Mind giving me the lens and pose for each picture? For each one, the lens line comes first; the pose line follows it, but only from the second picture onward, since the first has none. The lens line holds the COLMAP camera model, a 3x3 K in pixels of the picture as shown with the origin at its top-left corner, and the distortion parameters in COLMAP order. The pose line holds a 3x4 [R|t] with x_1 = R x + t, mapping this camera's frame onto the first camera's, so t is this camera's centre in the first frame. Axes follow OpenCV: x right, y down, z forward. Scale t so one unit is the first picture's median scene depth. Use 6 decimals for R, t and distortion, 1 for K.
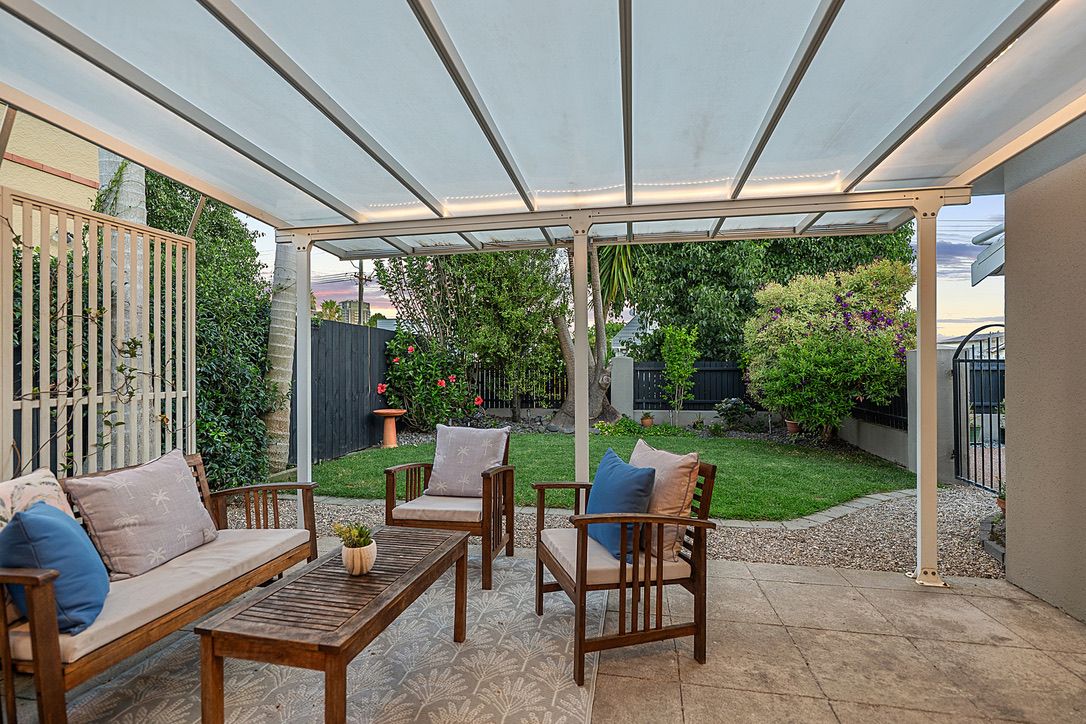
lens RADIAL K [[500.3, 0, 546.3], [0, 500.3, 366.4], [0, 0, 1]] dist [-0.004020, -0.000013]
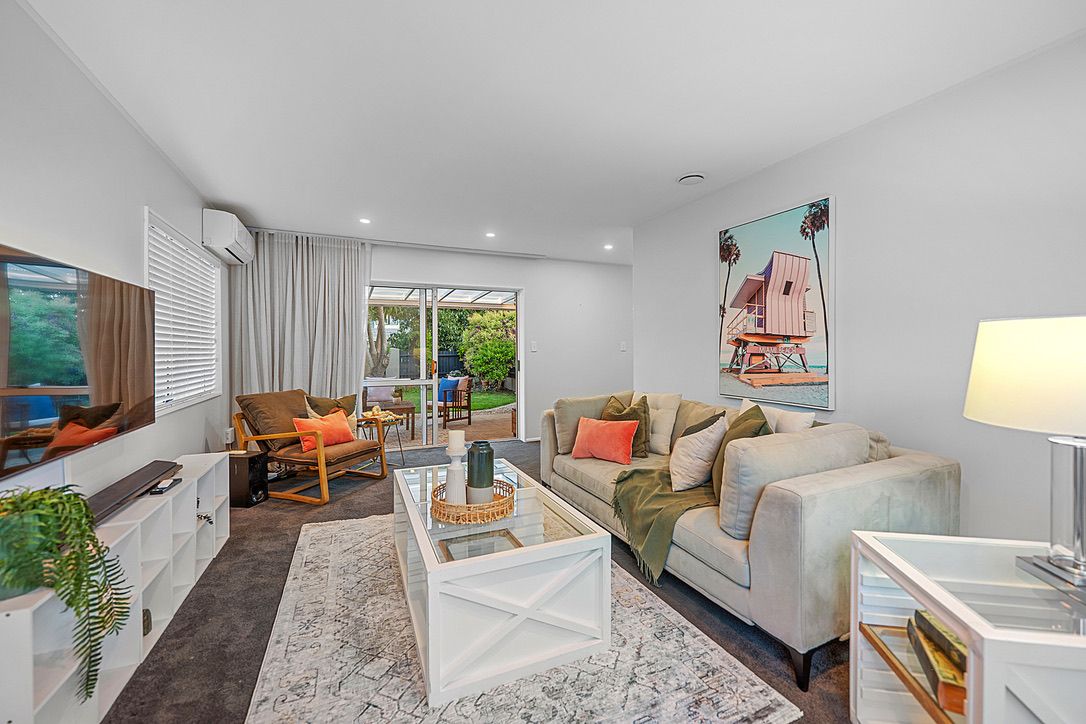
lens RADIAL K [[436.8, 0, 547.5], [0, 436.8, 357.1], [0, 0, 1]] dist [-0.000171, -0.000502]
pose [[0.817273, -0.006184, 0.576217, -0.380539], [0.001493, 0.999962, 0.008615, -0.000655], [-0.576249, -0.006180, 0.817251, -0.710409]]
